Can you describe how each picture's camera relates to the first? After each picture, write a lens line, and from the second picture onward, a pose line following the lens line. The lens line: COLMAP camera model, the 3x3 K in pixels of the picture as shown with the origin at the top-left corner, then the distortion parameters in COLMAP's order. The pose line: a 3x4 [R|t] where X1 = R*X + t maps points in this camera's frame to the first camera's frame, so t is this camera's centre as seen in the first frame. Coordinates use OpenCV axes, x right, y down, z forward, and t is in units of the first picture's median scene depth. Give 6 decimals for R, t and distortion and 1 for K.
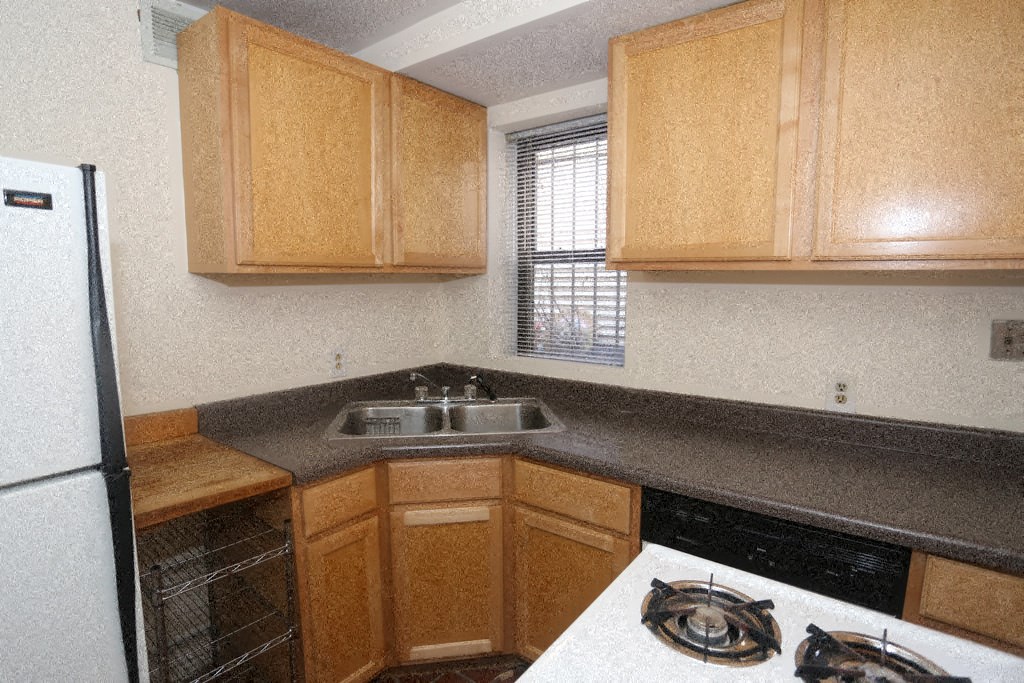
lens RADIAL K [[545.5, 0, 512.0], [0, 545.5, 341.5], [0, 0, 1]] dist [0.001938, 0.000611]
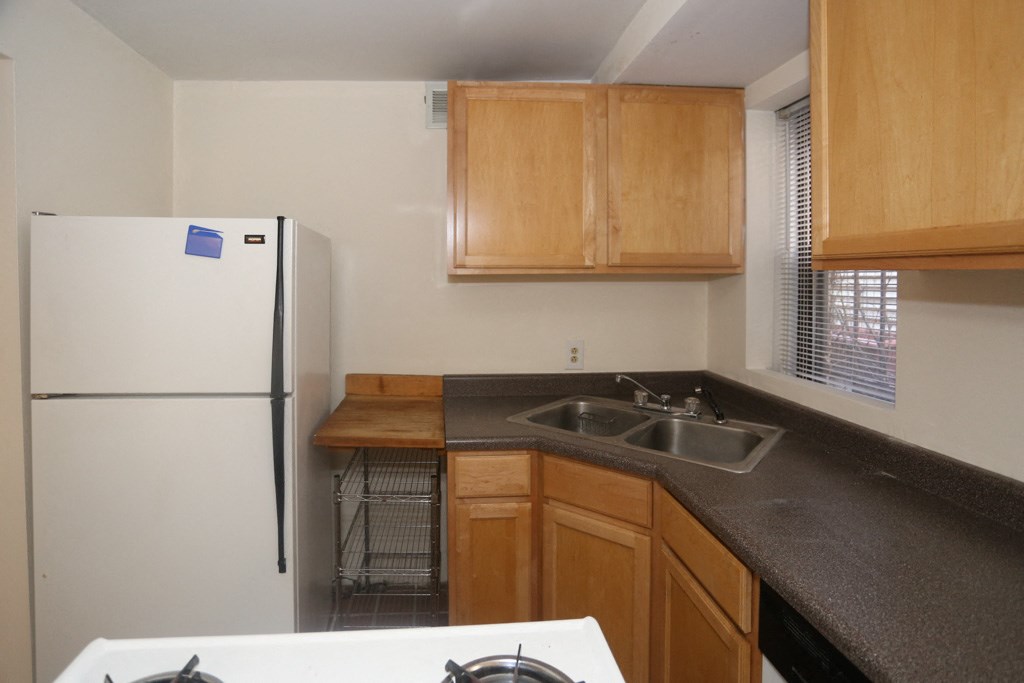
lens RADIAL K [[563.1, 0, 511.7], [0, 563.1, 276.1], [0, 0, 1]] dist [0.000517, 0.000081]
pose [[0.668458, 0.002567, -0.743746, 0.459736], [-0.082519, 0.994076, -0.070735, -0.031365], [0.739158, 0.108657, 0.664710, 0.168546]]
